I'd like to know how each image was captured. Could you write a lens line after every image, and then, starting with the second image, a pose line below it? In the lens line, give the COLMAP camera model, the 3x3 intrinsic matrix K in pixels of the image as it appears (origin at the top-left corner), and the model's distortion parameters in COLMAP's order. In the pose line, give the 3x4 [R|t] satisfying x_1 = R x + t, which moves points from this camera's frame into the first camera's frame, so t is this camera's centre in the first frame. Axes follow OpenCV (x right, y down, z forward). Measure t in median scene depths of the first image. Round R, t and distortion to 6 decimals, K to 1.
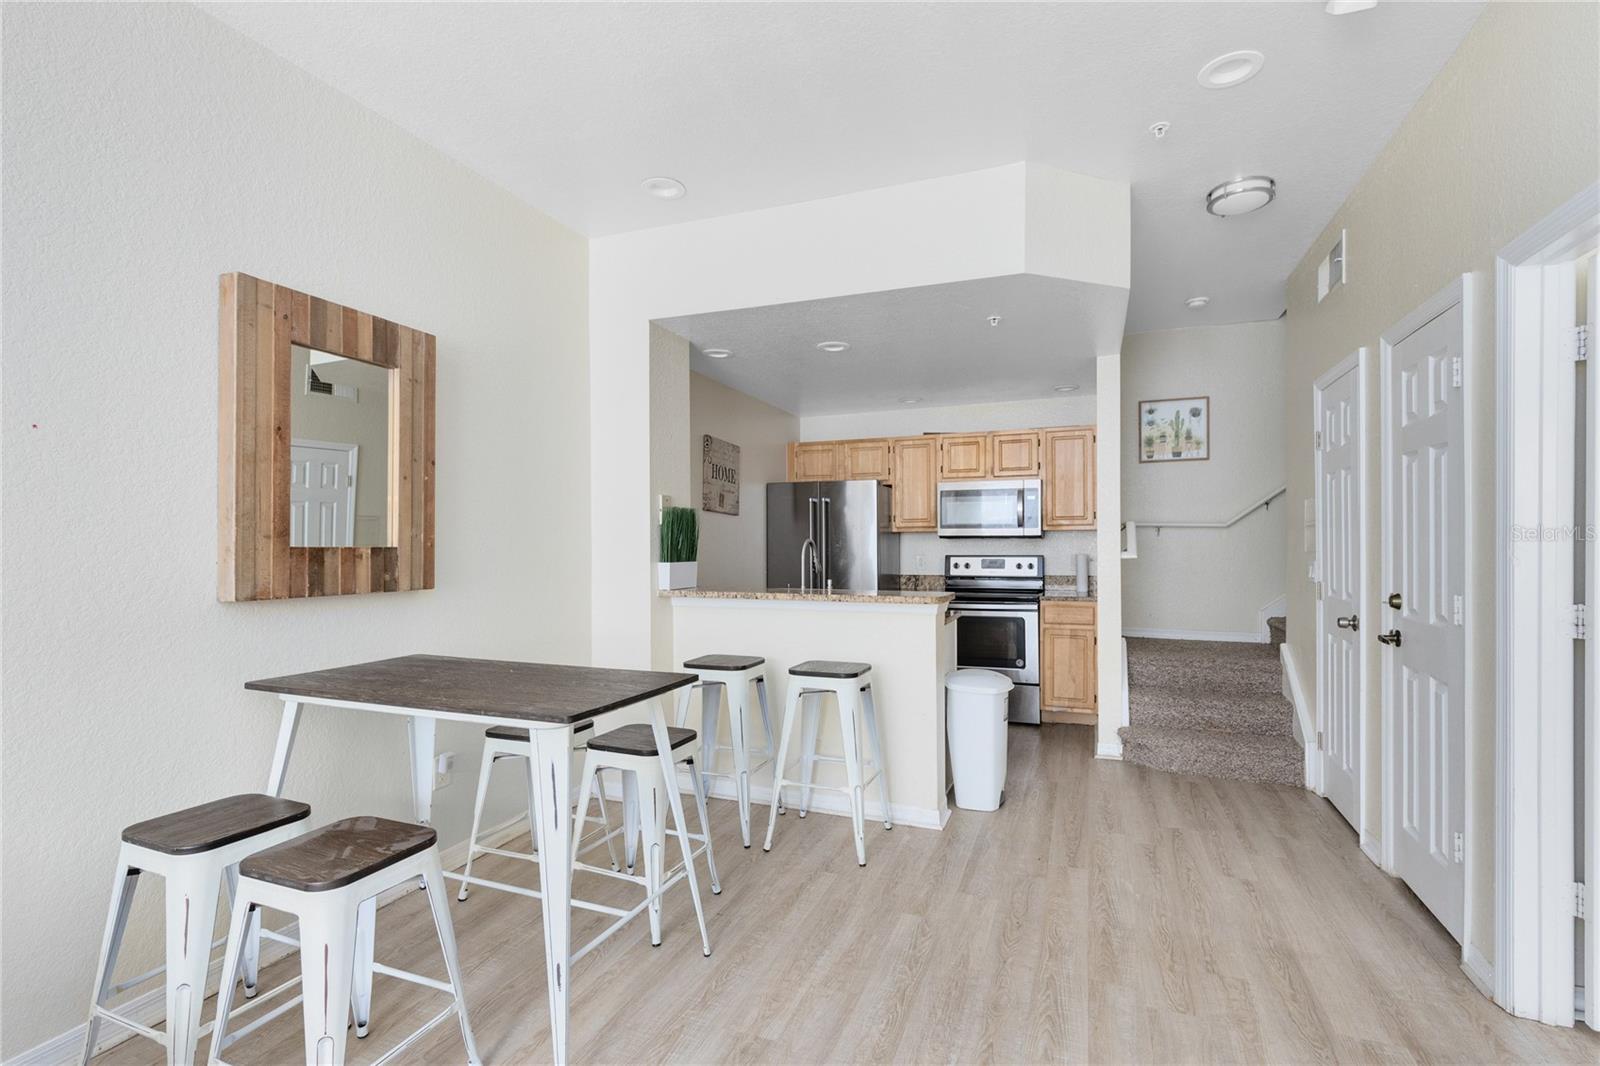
lens RADIAL K [[731.6, 0, 792.3], [0, 731.6, 544.3], [0, 0, 1]] dist [-0.000362, -0.000089]
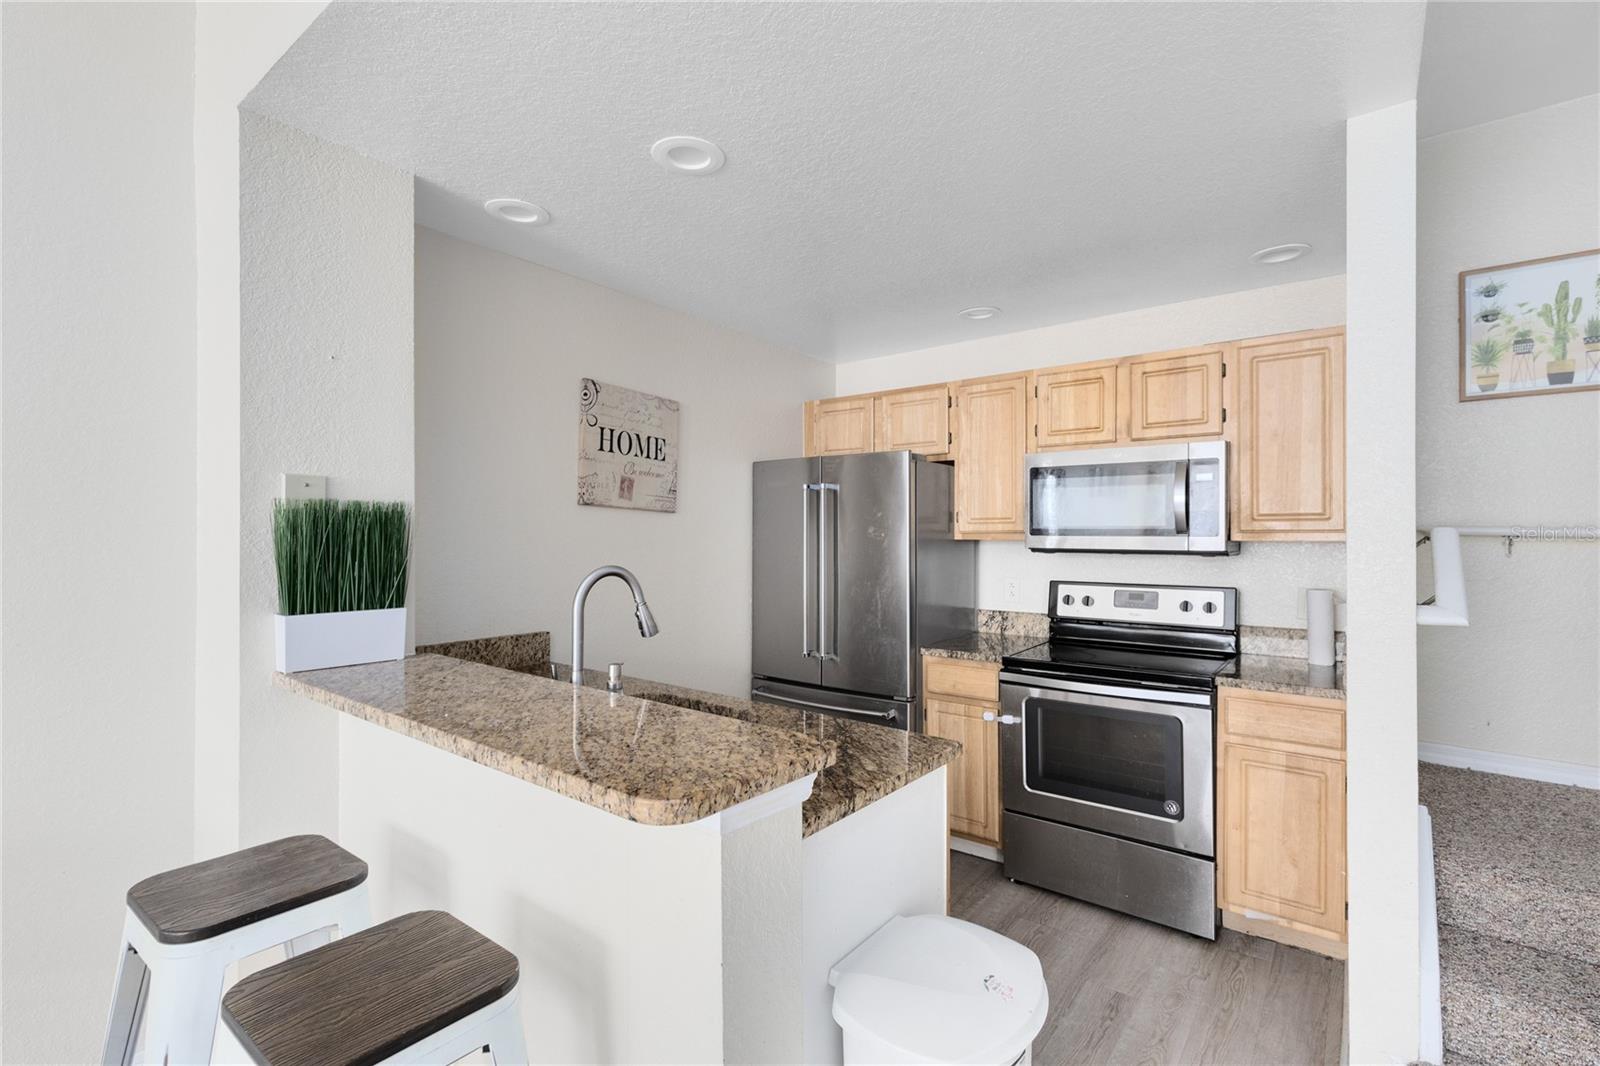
lens RADIAL K [[723.7, 0, 800.0], [0, 723.7, 533.0], [0, 0, 1]] dist [0.000458, 0.000027]
pose [[0.962536, 0.006168, -0.271083, 0.190298], [-0.007816, 0.999957, -0.005000, -0.019911], [0.271041, 0.006931, 0.962543, 0.433211]]
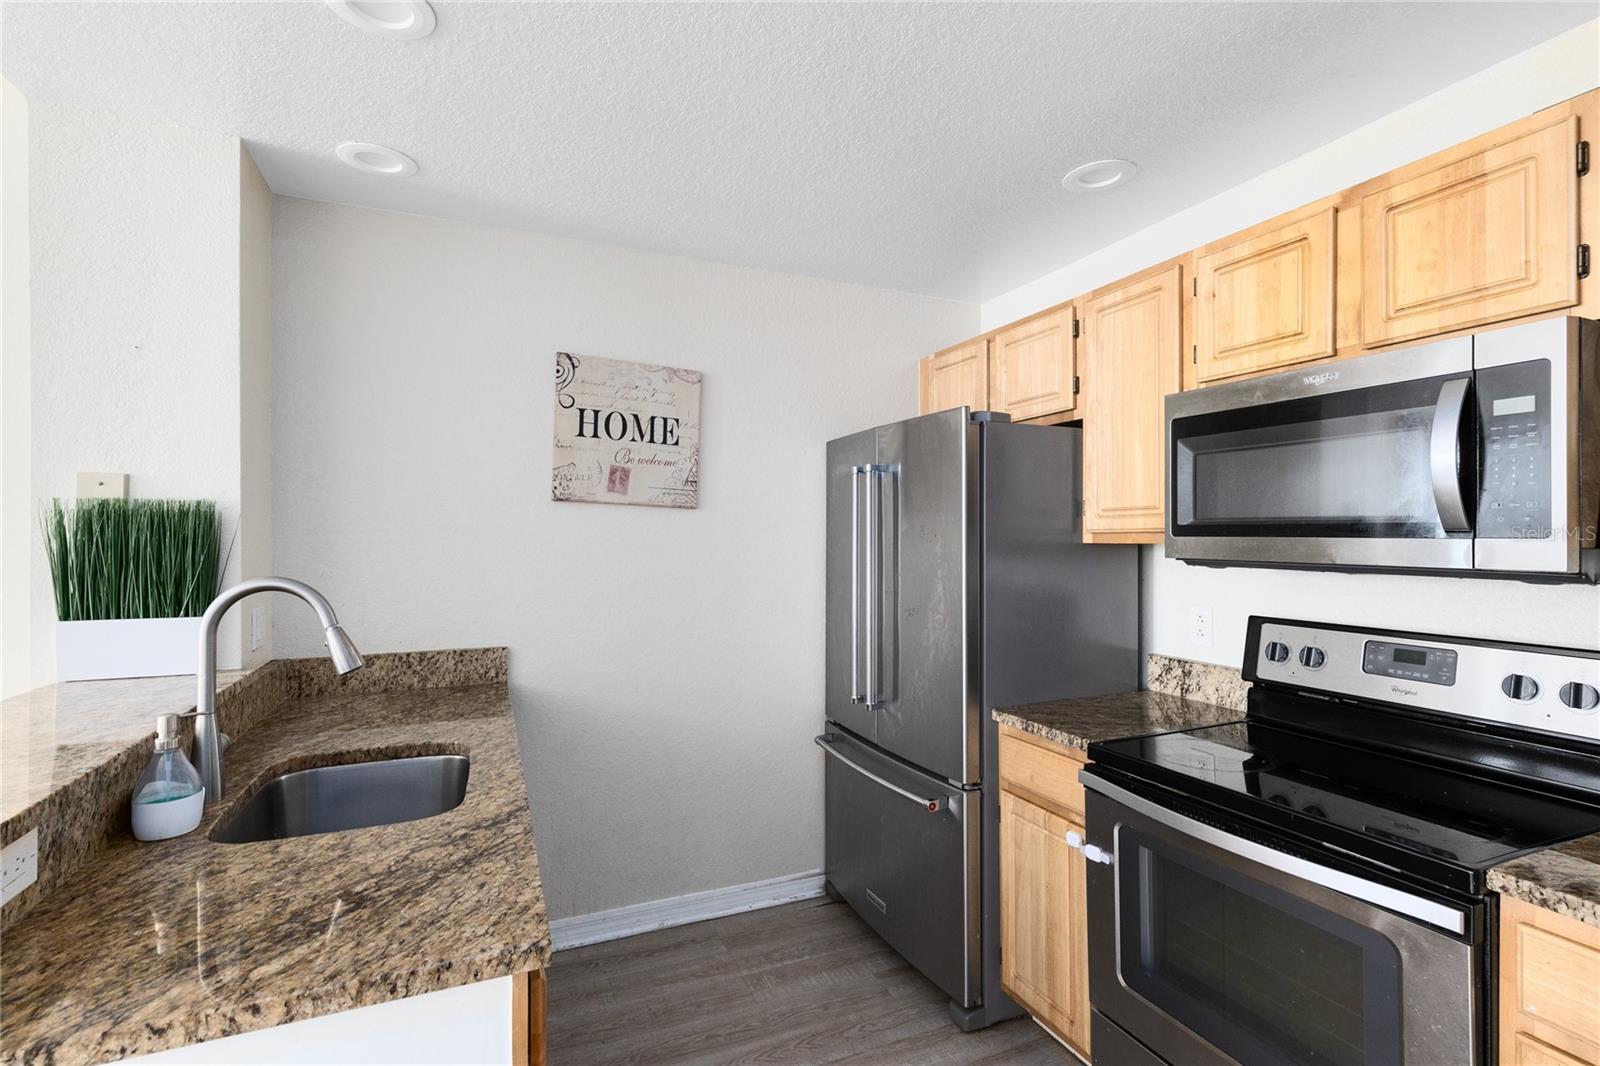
lens RADIAL K [[743.1, 0, 800.0], [0, 743.1, 533.0], [0, 0, 1]] dist [0.001018, -0.000155]
pose [[0.715663, 0.003233, -0.698438, 0.326763], [-0.007475, 0.999967, -0.003030, -0.021567], [0.698406, 0.007389, 0.715664, 0.674110]]
